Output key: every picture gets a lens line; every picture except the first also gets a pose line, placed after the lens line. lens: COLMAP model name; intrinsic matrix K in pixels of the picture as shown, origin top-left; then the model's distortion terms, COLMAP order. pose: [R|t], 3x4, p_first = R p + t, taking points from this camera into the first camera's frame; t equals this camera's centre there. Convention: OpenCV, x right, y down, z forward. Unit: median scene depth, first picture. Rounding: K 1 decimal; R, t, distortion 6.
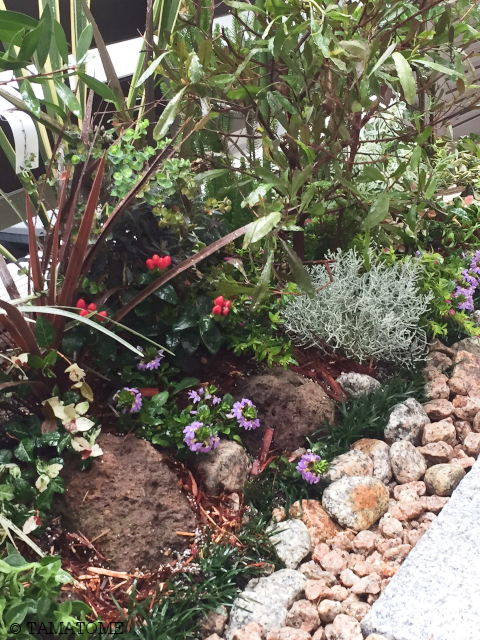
lens RADIAL K [[965.6, 0, 240.0], [0, 965.6, 320.0], [0, 0, 1]] dist [0.072004, 0.107302]
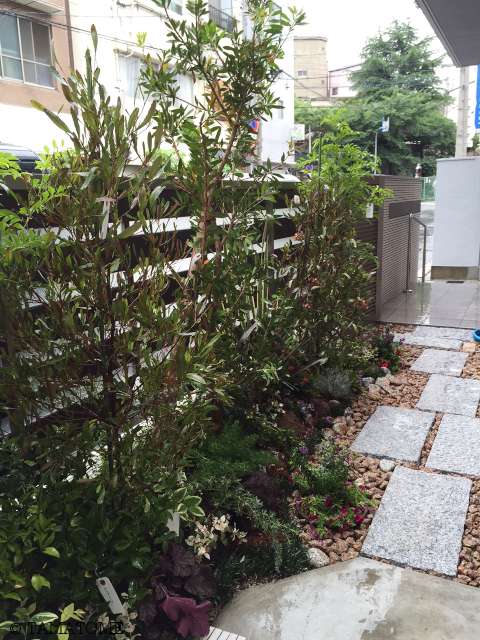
lens RADIAL K [[549.3, 0, 240.0], [0, 549.3, 320.0], [0, 0, 1]] dist [0.119782, -0.210459]
pose [[0.994146, 0.049498, 0.096036, -0.477174], [-0.033310, 0.986002, -0.163372, 0.112087], [-0.102778, 0.159217, 0.981879, -1.158754]]
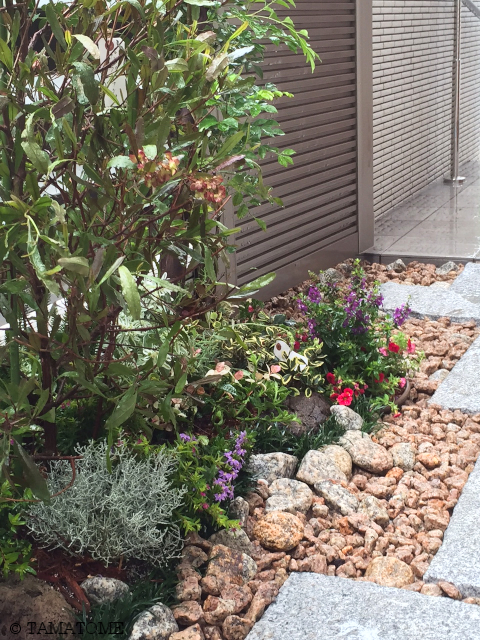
lens RADIAL K [[965.6, 0, 240.0], [0, 965.6, 320.0], [0, 0, 1]] dist [0.072004, 0.107302]
pose [[0.988921, 0.013649, 0.147816, 0.108697], [0.001247, 0.994965, -0.100214, -0.099218], [-0.148439, 0.099288, 0.983925, 0.017180]]
